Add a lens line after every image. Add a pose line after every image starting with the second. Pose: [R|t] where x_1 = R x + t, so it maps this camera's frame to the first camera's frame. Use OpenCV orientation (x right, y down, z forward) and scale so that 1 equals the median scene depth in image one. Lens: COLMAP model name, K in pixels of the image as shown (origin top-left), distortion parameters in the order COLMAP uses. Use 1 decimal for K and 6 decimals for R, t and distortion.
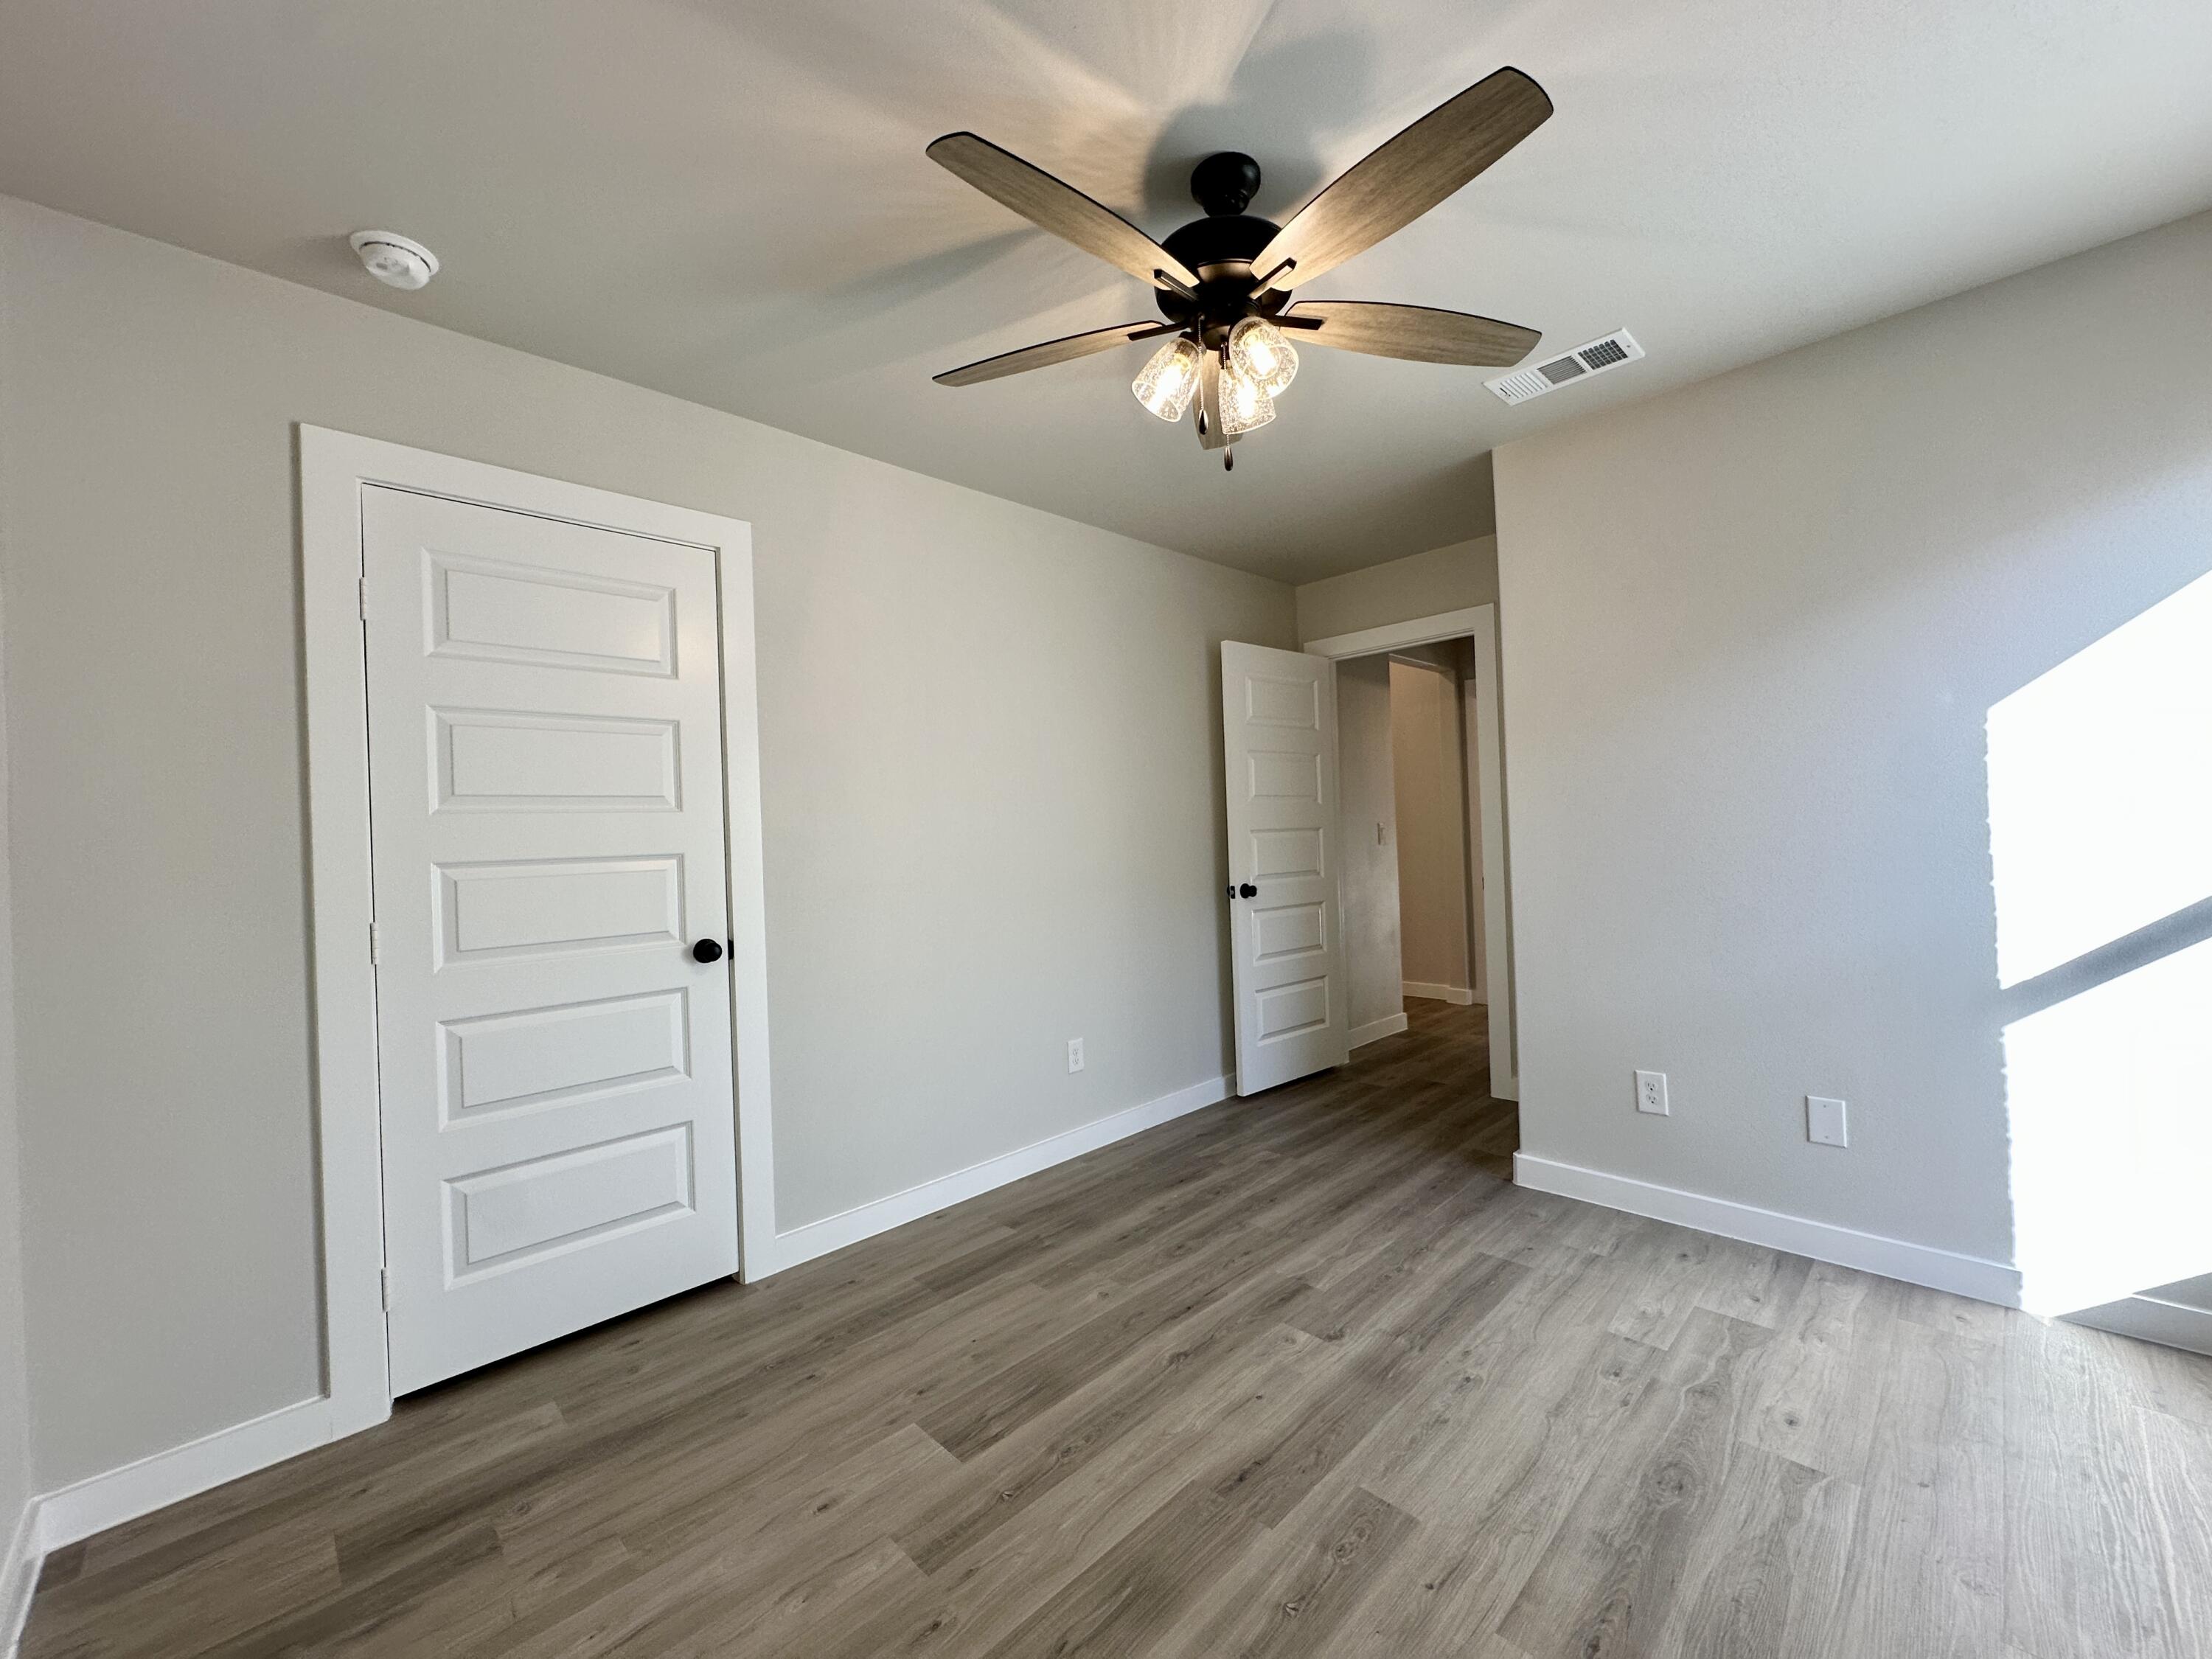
lens RADIAL K [[879.1, 0, 1103.7], [0, 879.1, 831.4], [0, 0, 1]] dist [-0.004197, 0.000376]
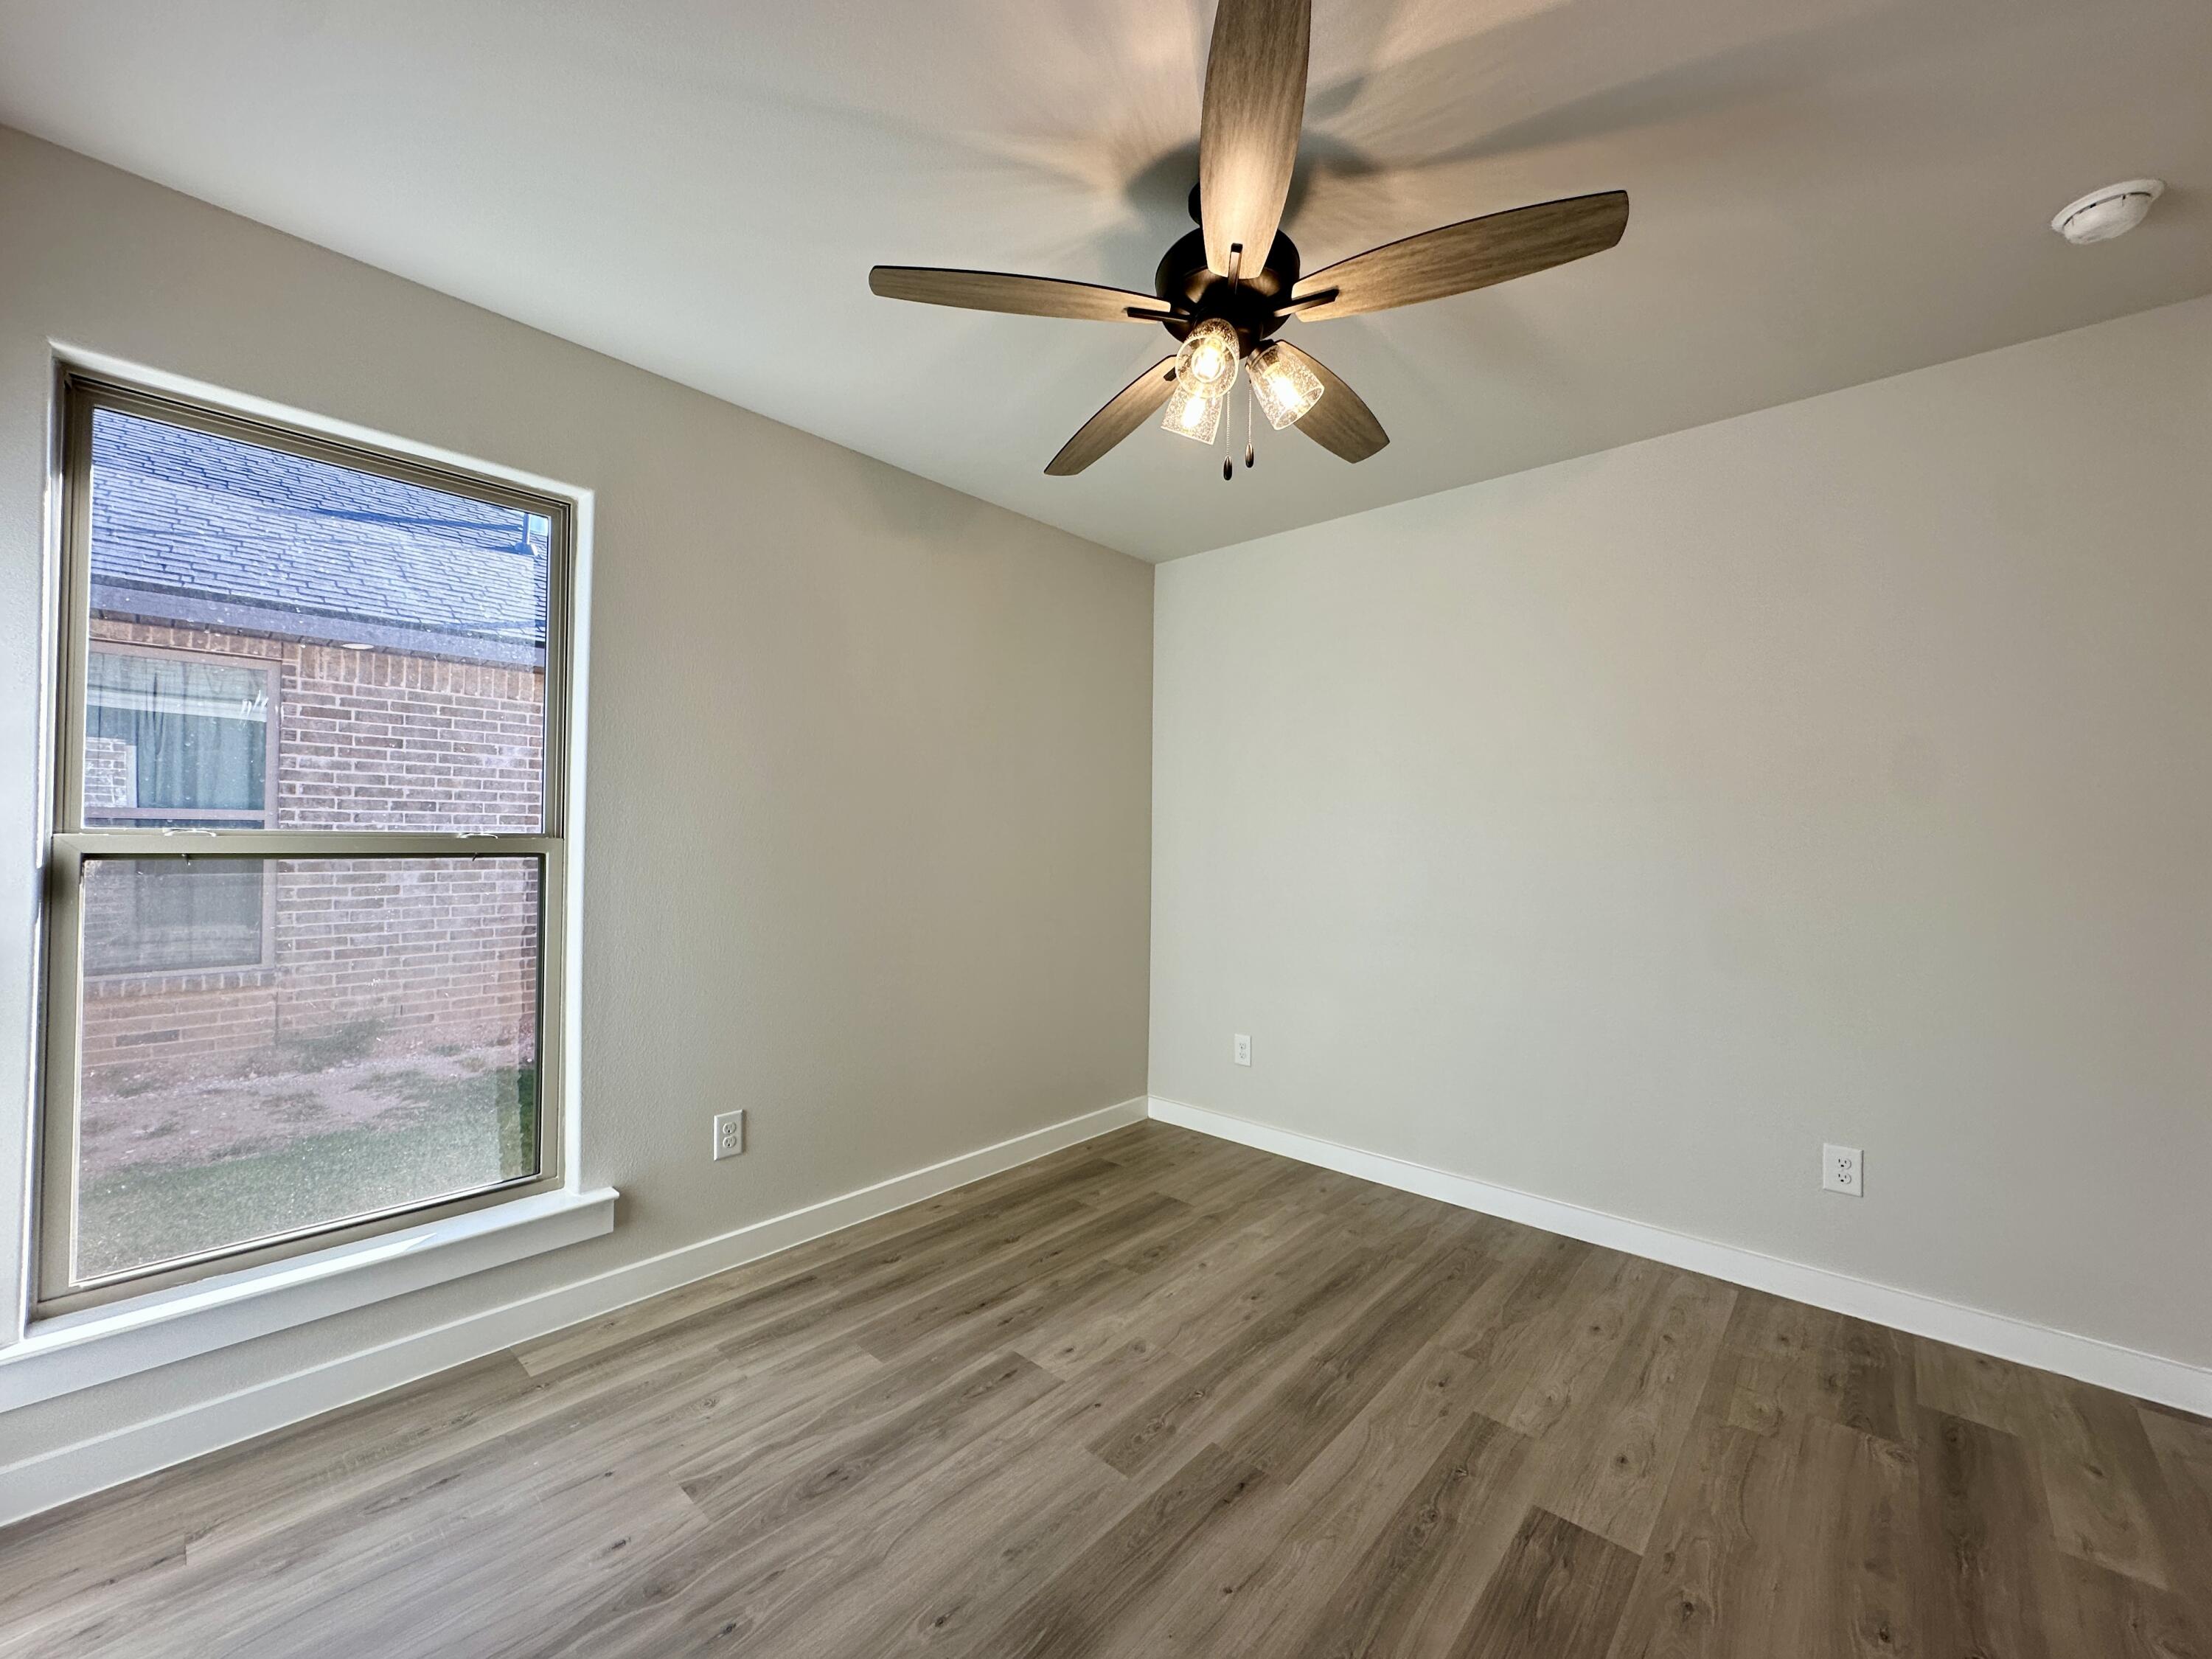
lens RADIAL K [[879.1, 0, 1103.7], [0, 879.1, 831.4], [0, 0, 1]] dist [-0.004197, 0.000376]
pose [[-0.997860, 0.026229, -0.059890, 0.357302], [0.026884, 0.999587, -0.010166, -0.012053], [0.059599, -0.011754, -0.998153, 2.014843]]
